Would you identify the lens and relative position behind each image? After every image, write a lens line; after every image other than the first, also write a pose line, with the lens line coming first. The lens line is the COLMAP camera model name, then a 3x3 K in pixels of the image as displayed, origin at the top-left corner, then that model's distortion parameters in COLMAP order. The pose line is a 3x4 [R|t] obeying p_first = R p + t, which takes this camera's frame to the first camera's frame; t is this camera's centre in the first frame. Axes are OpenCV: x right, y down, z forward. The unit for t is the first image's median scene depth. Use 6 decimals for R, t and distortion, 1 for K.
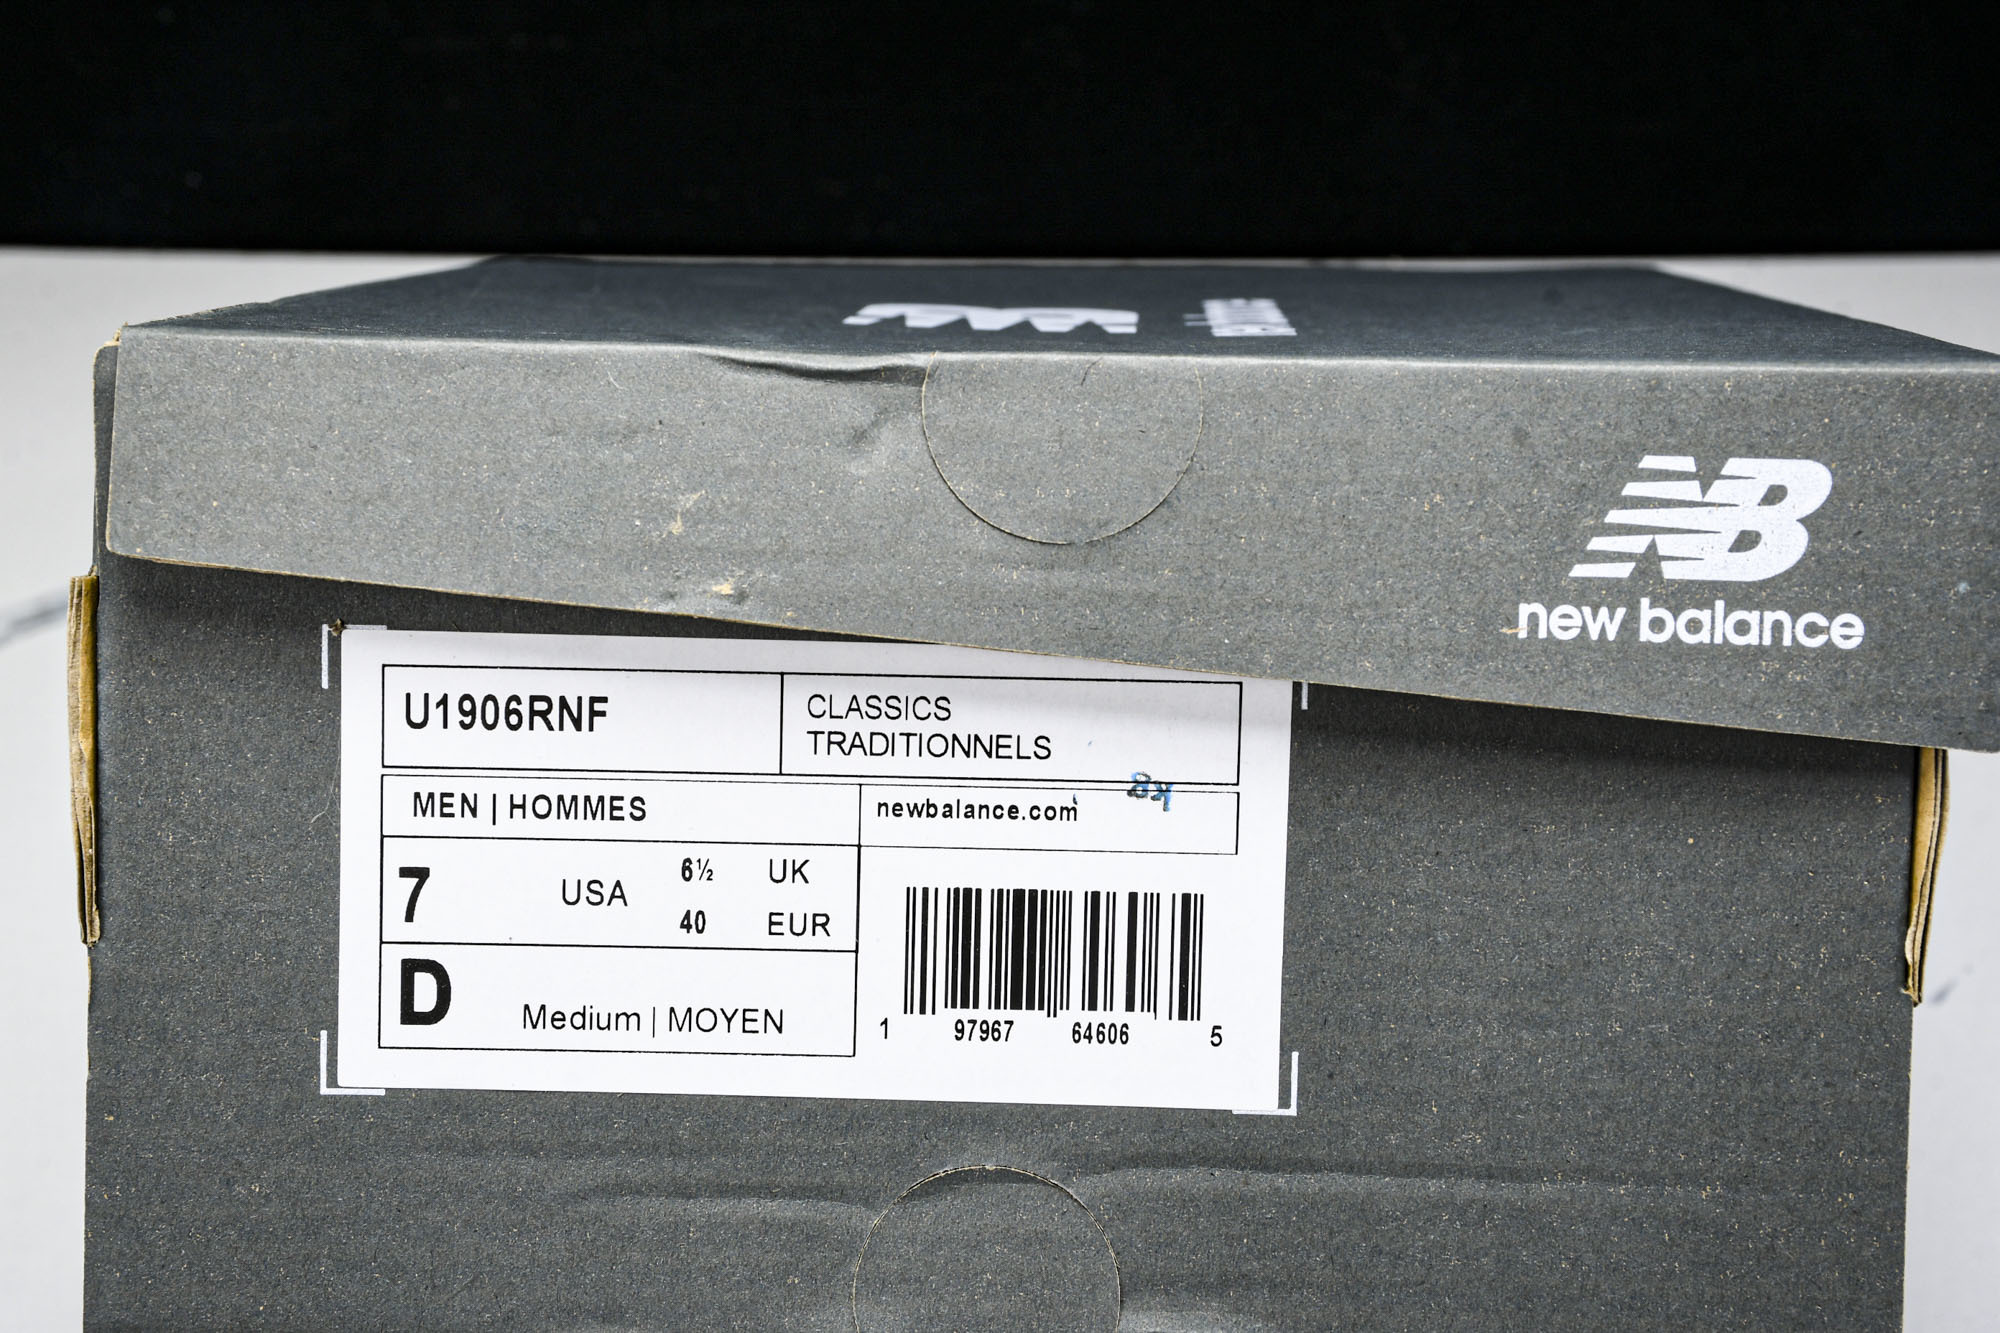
lens RADIAL K [[4340.6, 0, 1064.8], [0, 4340.6, 667.5], [0, 0, 1]] dist [0.334282, 0.076244]
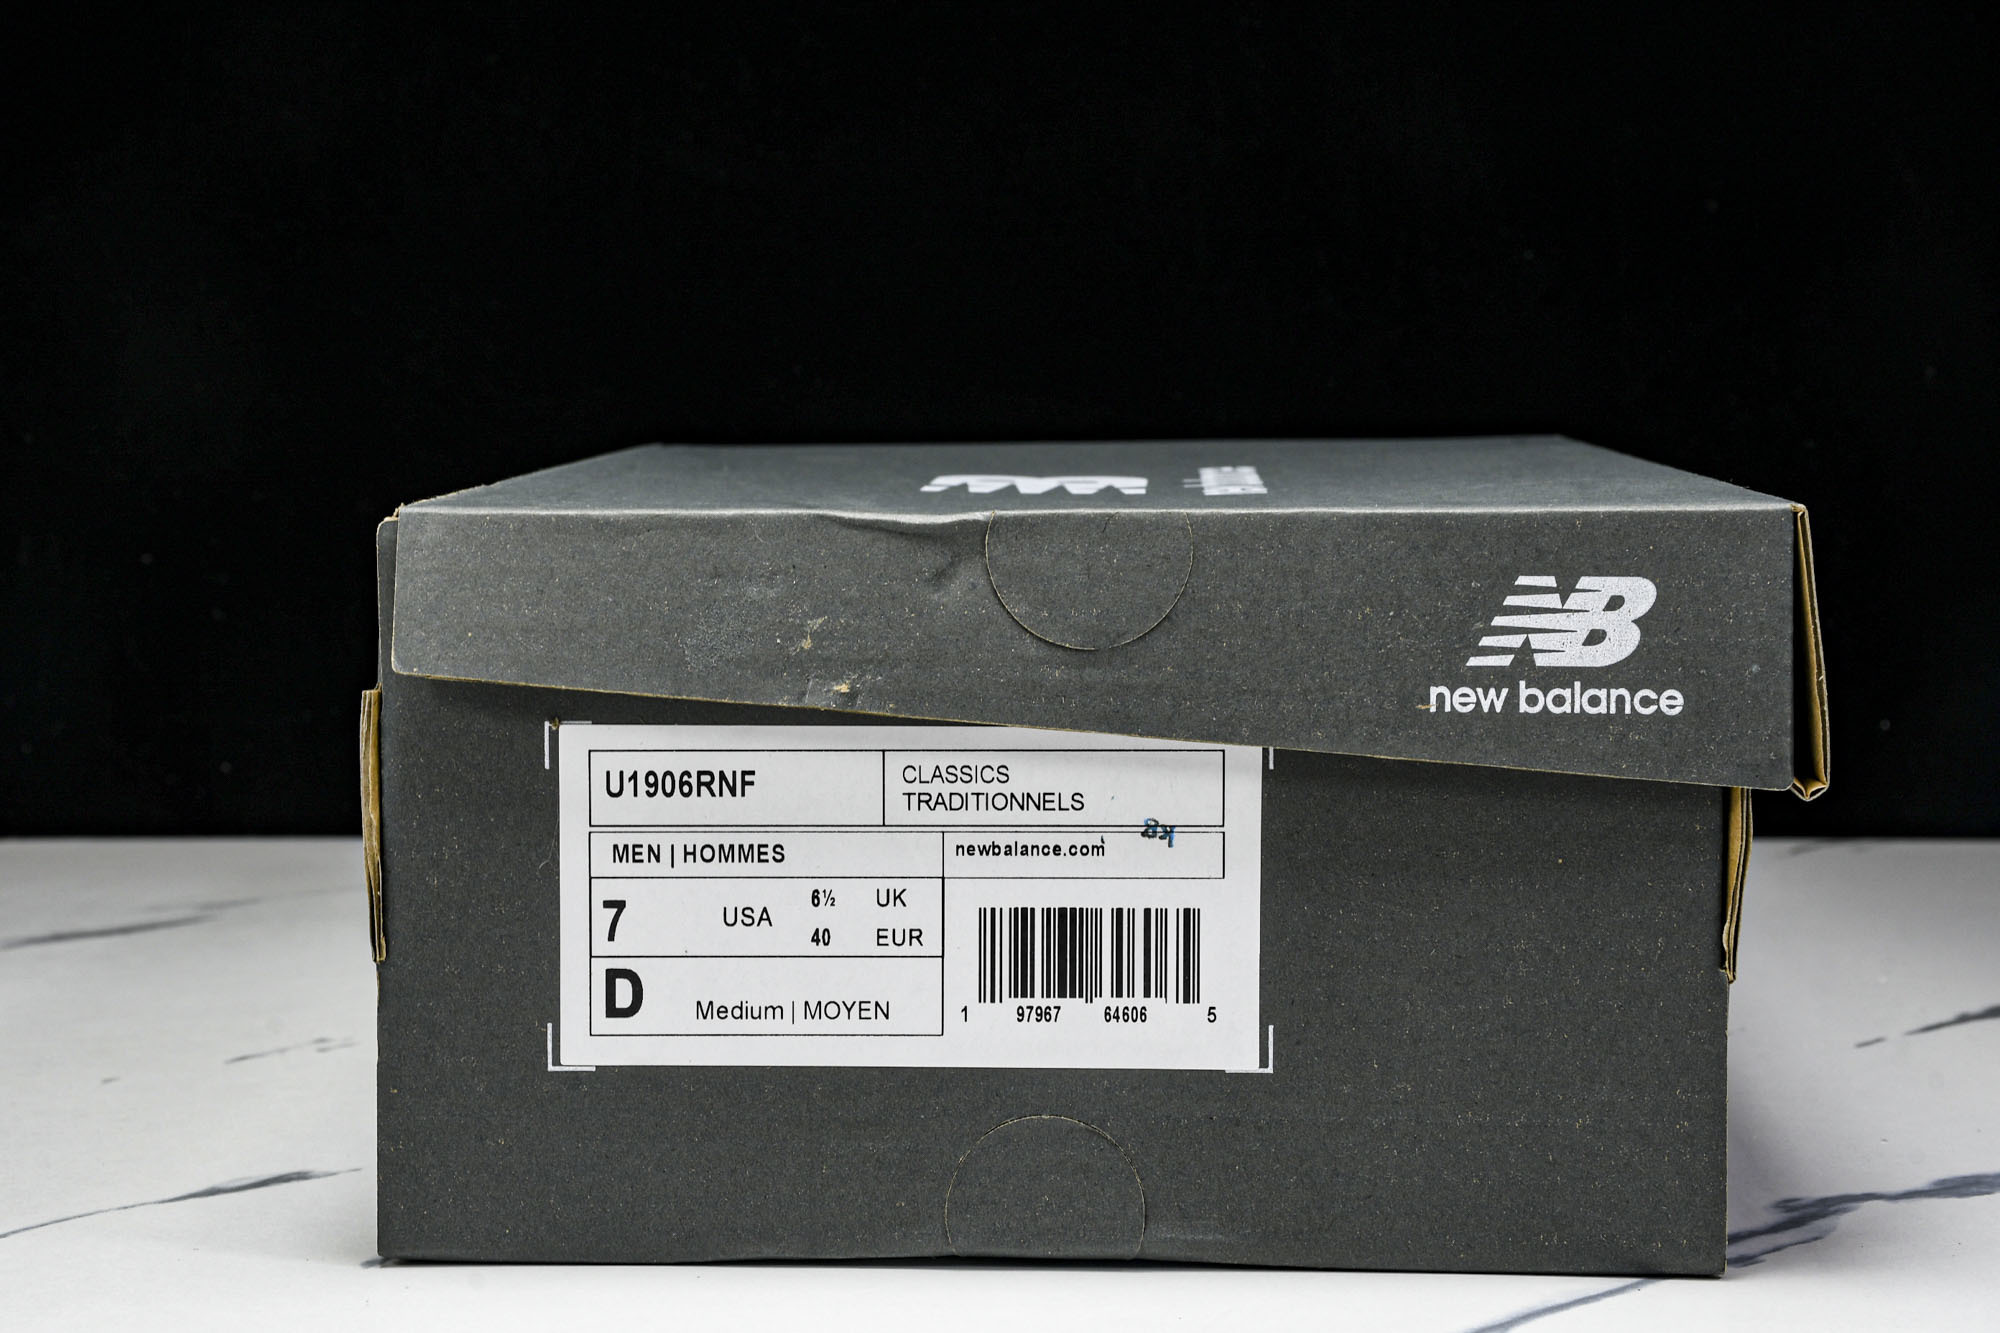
lens RADIAL K [[3958.7, 0, 1000.0], [0, 3958.7, 666.5], [0, 0, 1]] dist [0.249854, 0.111904]
pose [[0.999777, -0.021110, -0.000430, -0.027803], [0.021086, 0.999262, -0.032110, 0.015451], [0.001108, 0.032093, 0.999484, -0.227080]]
